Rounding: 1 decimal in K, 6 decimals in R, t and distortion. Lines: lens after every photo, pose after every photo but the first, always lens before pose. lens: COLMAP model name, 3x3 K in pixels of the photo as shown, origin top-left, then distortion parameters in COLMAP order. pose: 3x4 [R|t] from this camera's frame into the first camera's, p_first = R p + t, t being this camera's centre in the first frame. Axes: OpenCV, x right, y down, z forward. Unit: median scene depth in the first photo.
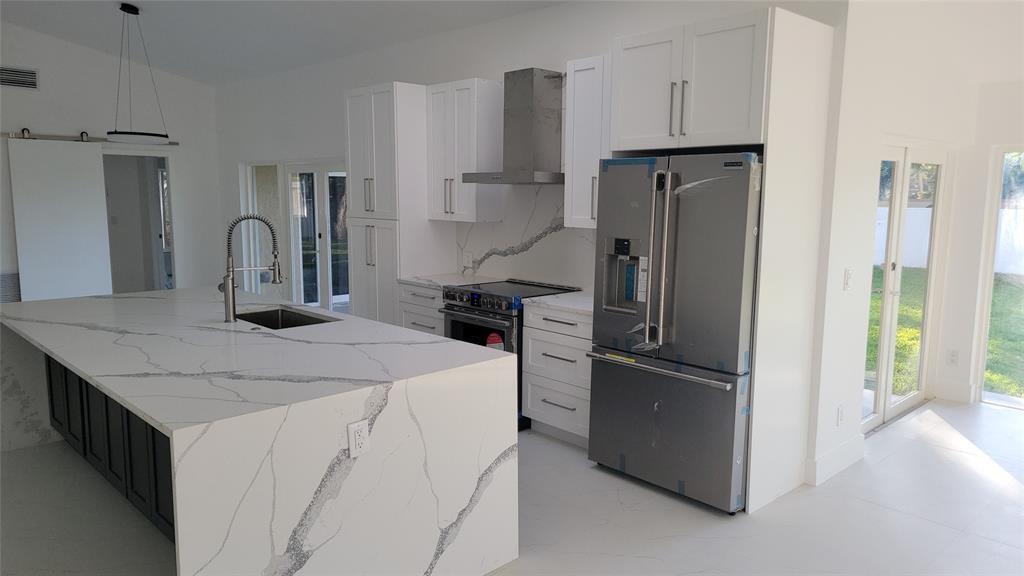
lens RADIAL K [[705.4, 0, 512.0], [0, 705.4, 288.0], [0, 0, 1]] dist [0.088168, -0.078194]
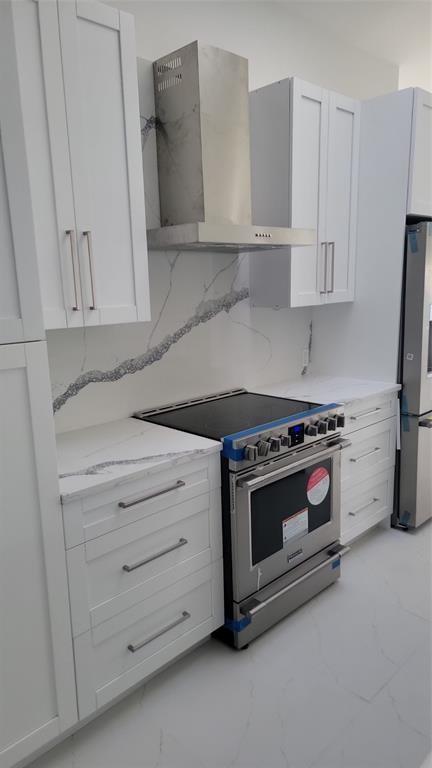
lens RADIAL K [[539.4, 0, 218.1], [0, 539.4, 395.5], [0, 0, 1]] dist [0.090932, -0.082181]
pose [[-0.039974, -0.217620, 0.975215, -0.466822], [0.158689, 0.962225, 0.221226, -0.122907], [-0.986519, 0.163599, -0.003930, 0.978362]]
